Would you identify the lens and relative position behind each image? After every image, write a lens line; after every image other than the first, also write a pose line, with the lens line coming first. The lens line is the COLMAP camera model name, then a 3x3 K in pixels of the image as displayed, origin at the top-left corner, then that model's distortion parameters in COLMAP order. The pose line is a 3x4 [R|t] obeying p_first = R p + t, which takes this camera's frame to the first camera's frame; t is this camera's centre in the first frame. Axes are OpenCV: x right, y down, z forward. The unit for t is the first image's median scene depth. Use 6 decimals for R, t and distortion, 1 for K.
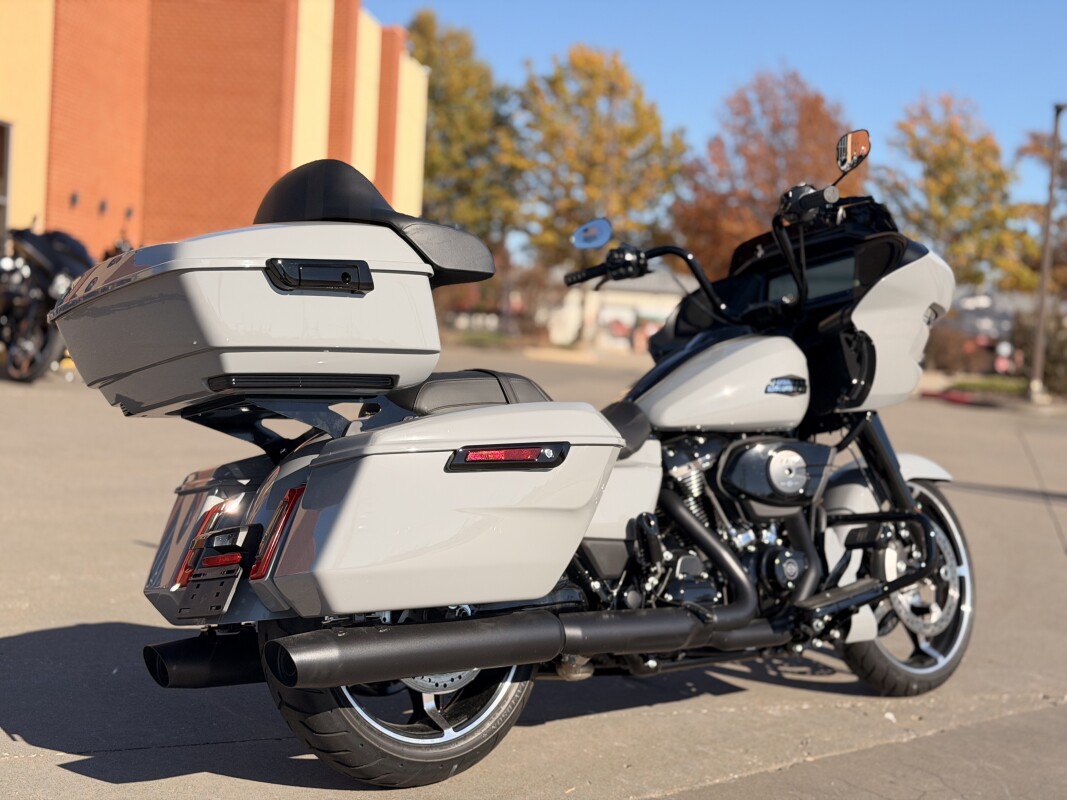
lens RADIAL K [[1486.8, 0, 533.5], [0, 1486.8, 400.0], [0, 0, 1]] dist [0.200551, -0.027680]
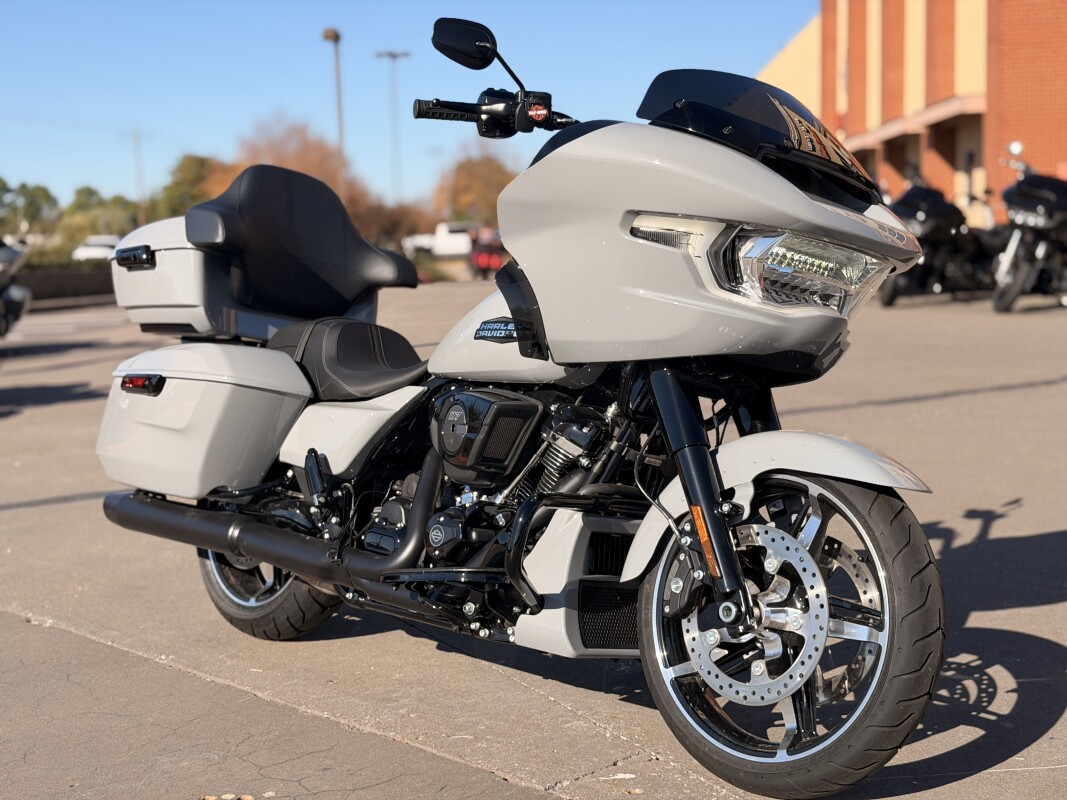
lens RADIAL K [[1486.8, 0, 533.5], [0, 1486.8, 400.0], [0, 0, 1]] dist [0.200551, -0.027680]
pose [[0.033018, 0.033358, -0.998898, 1.038482], [-0.018332, 0.999295, 0.032765, 0.002272], [0.999287, 0.017230, 0.033606, 1.009560]]
